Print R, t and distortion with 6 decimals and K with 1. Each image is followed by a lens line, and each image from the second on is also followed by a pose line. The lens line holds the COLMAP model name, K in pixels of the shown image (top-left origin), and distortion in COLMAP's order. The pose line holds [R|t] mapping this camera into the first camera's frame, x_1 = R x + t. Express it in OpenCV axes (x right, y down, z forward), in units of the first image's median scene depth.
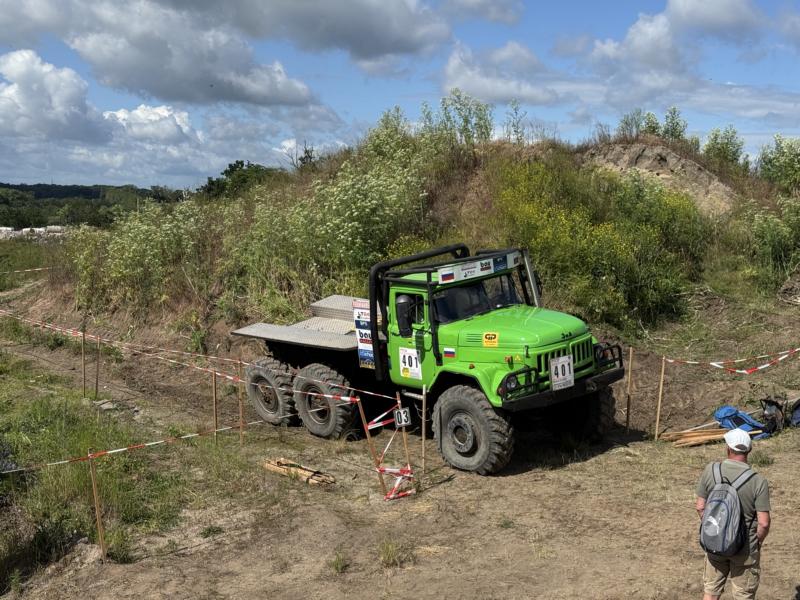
lens RADIAL K [[1115.0, 0, 395.1], [0, 1115.0, 301.0], [0, 0, 1]] dist [0.169611, 0.000000]
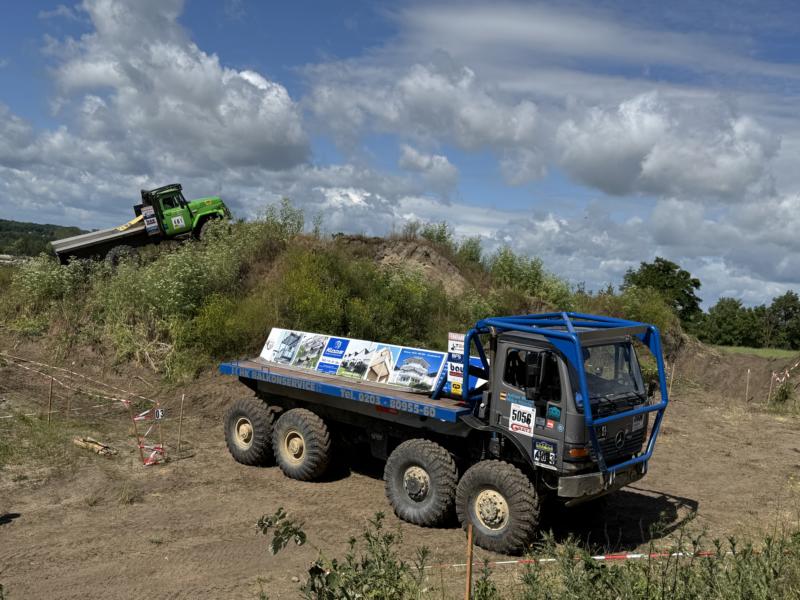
lens RADIAL K [[850.9, 0, 406.5], [0, 850.9, 298.0], [0, 0, 1]] dist [0.044640, 0.000000]
pose [[0.986103, 0.085666, 0.142349, 0.091067], [-0.078607, 0.995415, -0.054504, -0.011696], [-0.146365, 0.042557, 0.988315, -0.140382]]
